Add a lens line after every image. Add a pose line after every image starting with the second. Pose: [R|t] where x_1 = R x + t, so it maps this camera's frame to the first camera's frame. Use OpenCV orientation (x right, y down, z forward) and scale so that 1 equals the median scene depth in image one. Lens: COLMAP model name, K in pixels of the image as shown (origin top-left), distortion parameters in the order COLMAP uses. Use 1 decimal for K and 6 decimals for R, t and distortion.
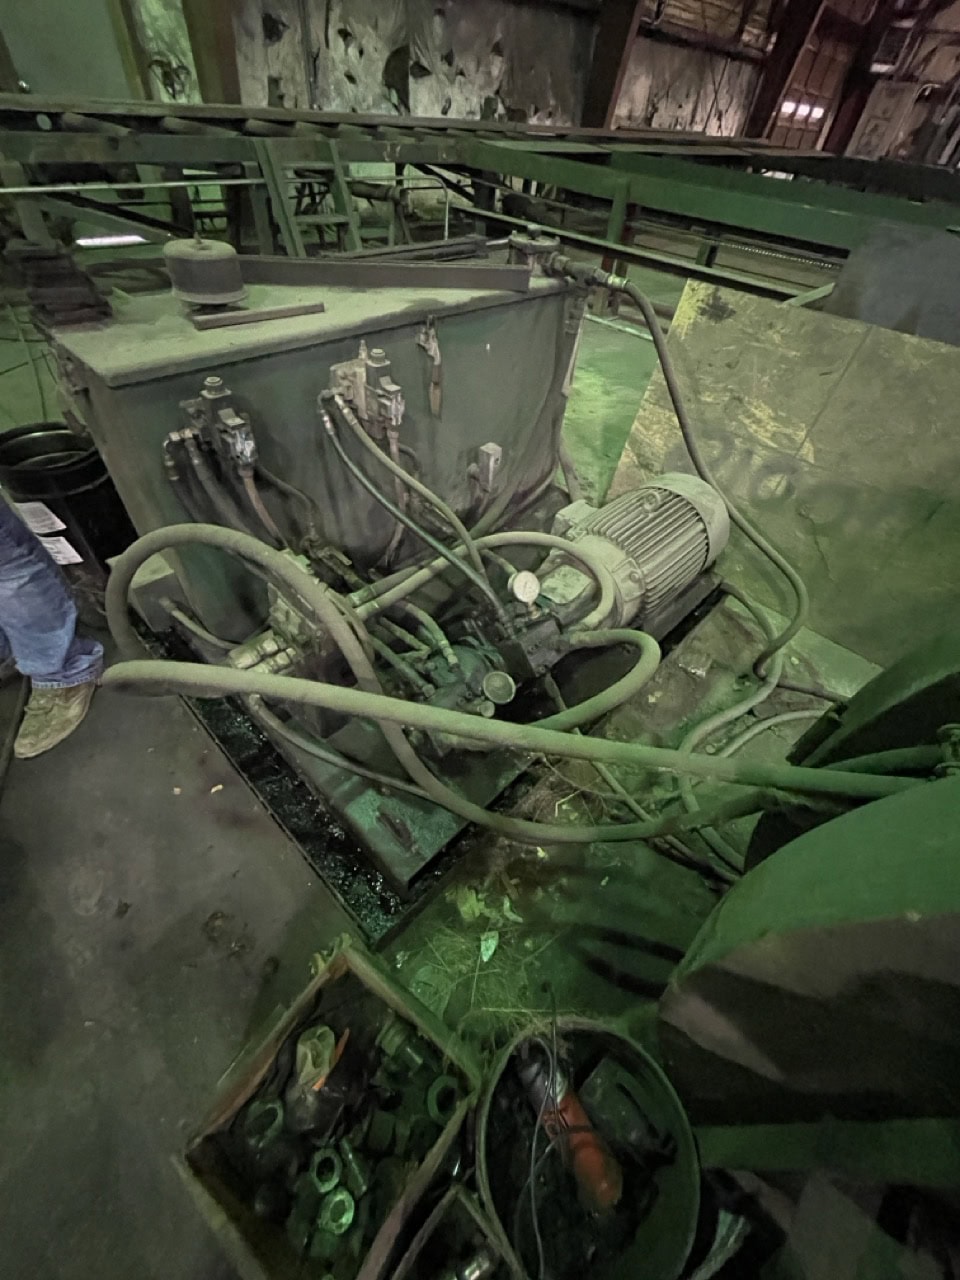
lens RADIAL K [[519.4, 0, 468.2], [0, 519.4, 640.5], [0, 0, 1]] dist [-0.003171, -0.000334]
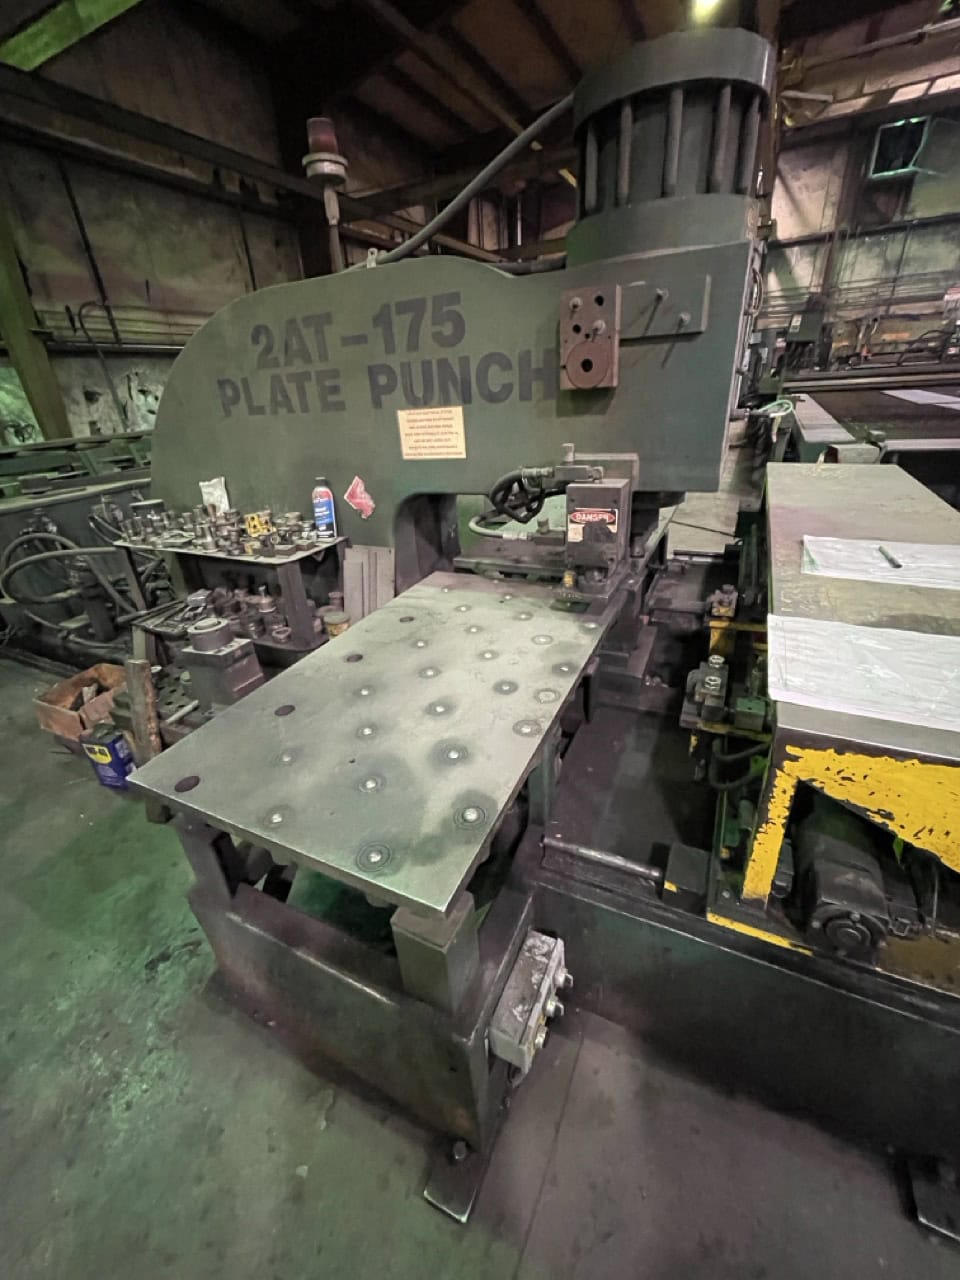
lens RADIAL K [[519.4, 0, 482.8], [0, 519.4, 641.3], [0, 0, 1]] dist [-0.003171, -0.000334]
pose [[0.939533, -0.261716, 0.220869, 0.231078], [0.322041, 0.894574, -0.309883, 0.422080], [-0.116482, 0.362274, 0.924765, -0.390642]]
